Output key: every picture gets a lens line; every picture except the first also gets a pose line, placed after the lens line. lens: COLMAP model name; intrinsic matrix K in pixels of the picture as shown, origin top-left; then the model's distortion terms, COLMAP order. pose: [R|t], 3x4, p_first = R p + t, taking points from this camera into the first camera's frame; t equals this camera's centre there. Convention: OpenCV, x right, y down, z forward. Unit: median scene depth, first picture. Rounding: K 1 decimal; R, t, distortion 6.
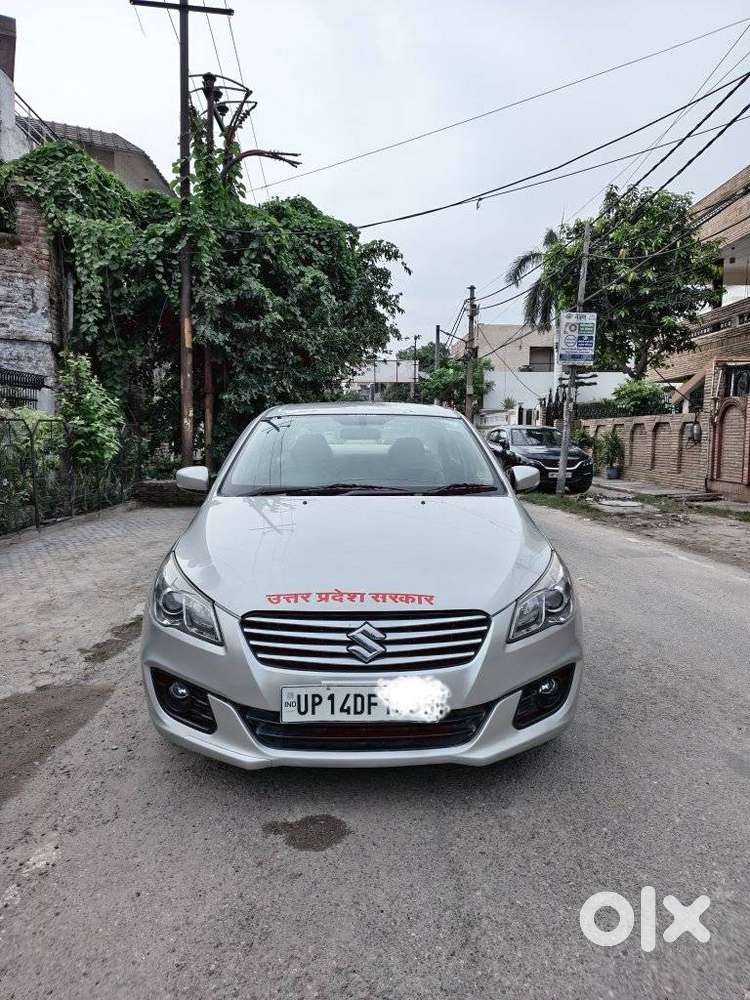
lens RADIAL K [[688.7, 0, 378.1], [0, 688.7, 499.5], [0, 0, 1]] dist [0.051709, -0.060687]
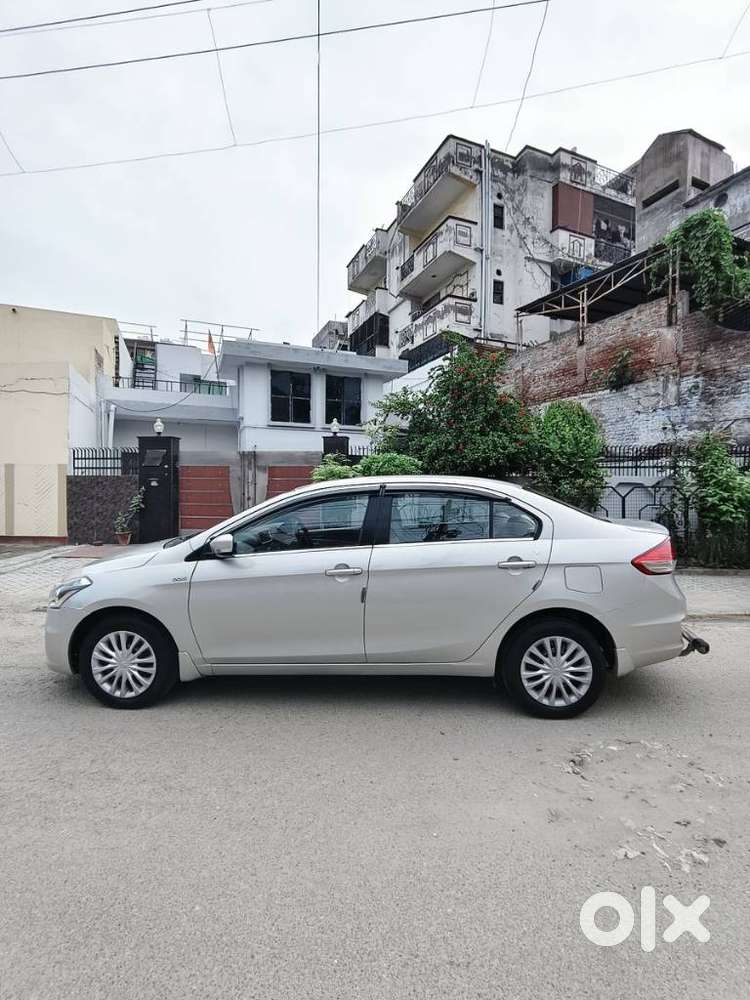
lens RADIAL K [[472.2, 0, 385.6], [0, 472.2, 497.3], [0, 0, 1]] dist [-0.005324, 0.002402]
pose [[-0.081059, 0.019019, -0.996528, 0.298456], [-0.098291, 0.994792, 0.026981, -0.048611], [0.991851, 0.100137, -0.078767, 0.404962]]
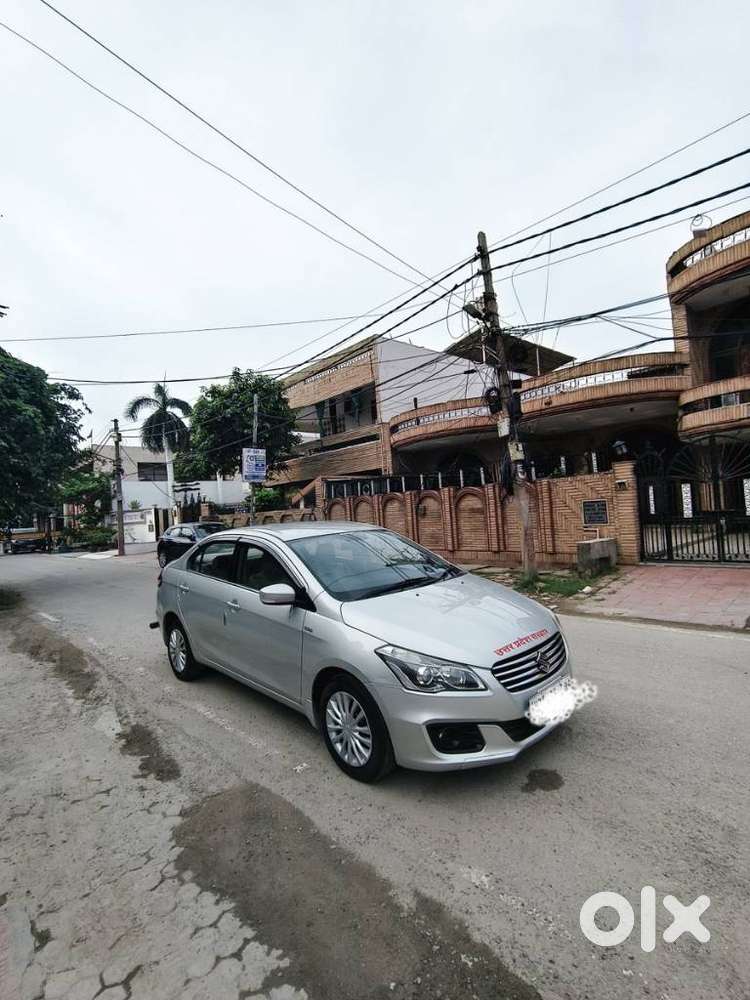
lens RADIAL K [[472.2, 0, 385.6], [0, 472.2, 497.3], [0, 0, 1]] dist [-0.005324, 0.002402]
pose [[0.734466, -0.038224, 0.677569, -0.215778], [0.132665, 0.987237, -0.088112, -0.031882], [-0.665553, 0.154604, 0.730162, 0.054093]]
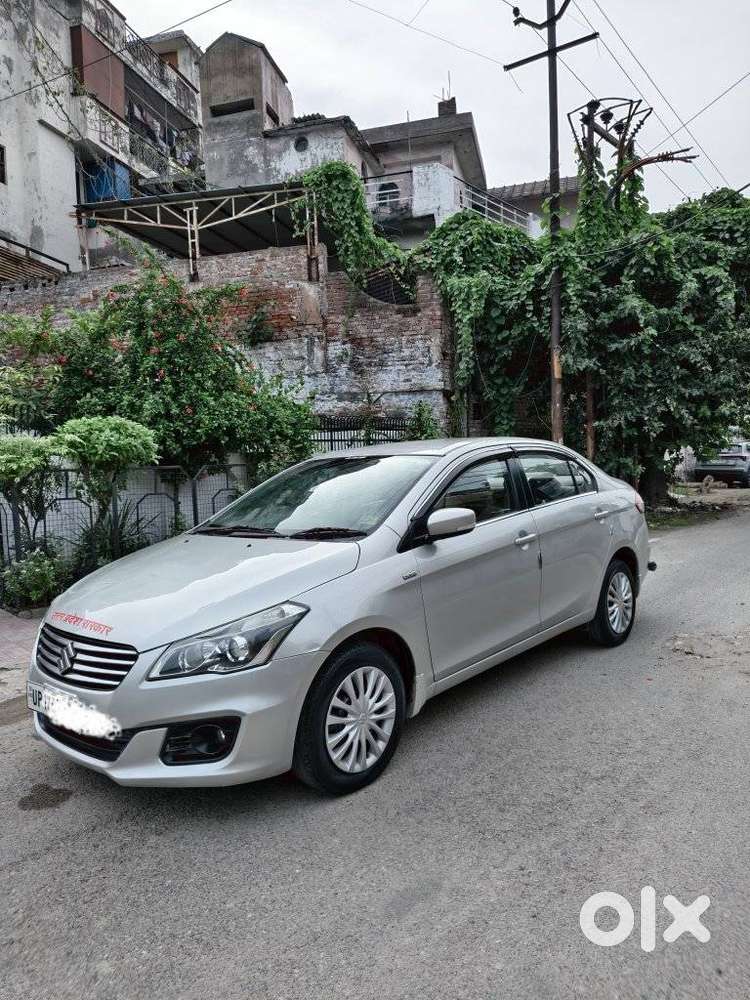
lens RADIAL K [[688.7, 0, 378.1], [0, 688.7, 499.5], [0, 0, 1]] dist [0.051709, -0.060687]
pose [[0.728054, -0.000643, -0.685520, 0.232479], [-0.021257, 0.999498, -0.023513, -0.011366], [0.685191, 0.031691, 0.727674, 0.085964]]
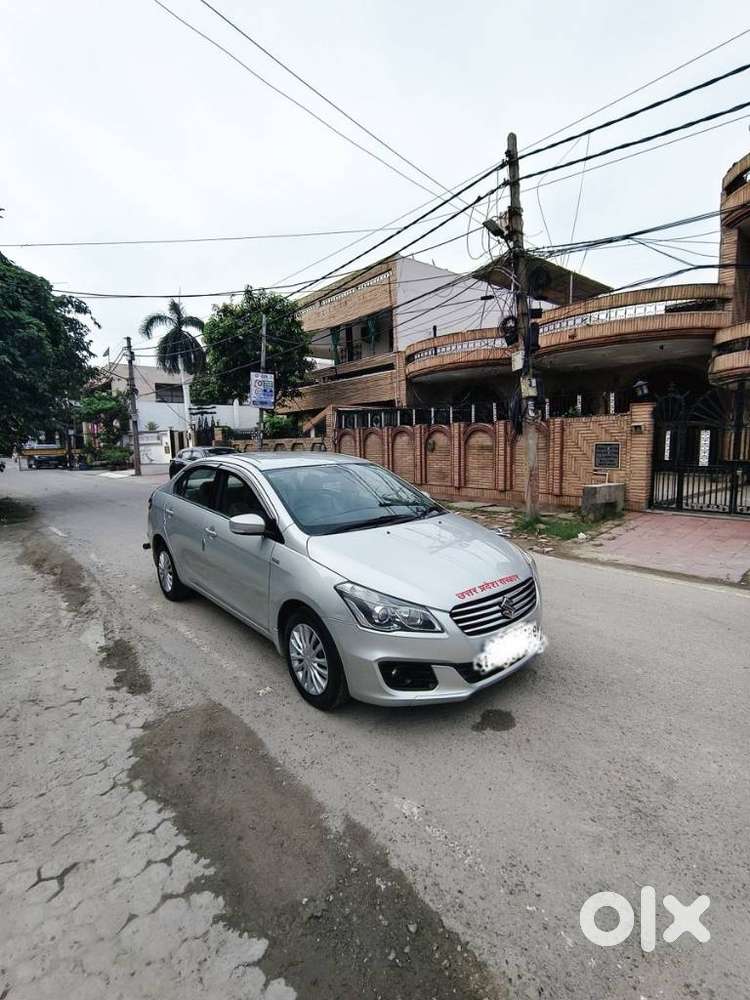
lens RADIAL K [[472.2, 0, 385.6], [0, 472.2, 497.3], [0, 0, 1]] dist [-0.005324, 0.002402]
pose [[0.763265, -0.095868, 0.638934, -0.189118], [0.083513, 0.995273, 0.049571, -0.030896], [-0.640666, 0.015524, 0.767663, 0.047220]]
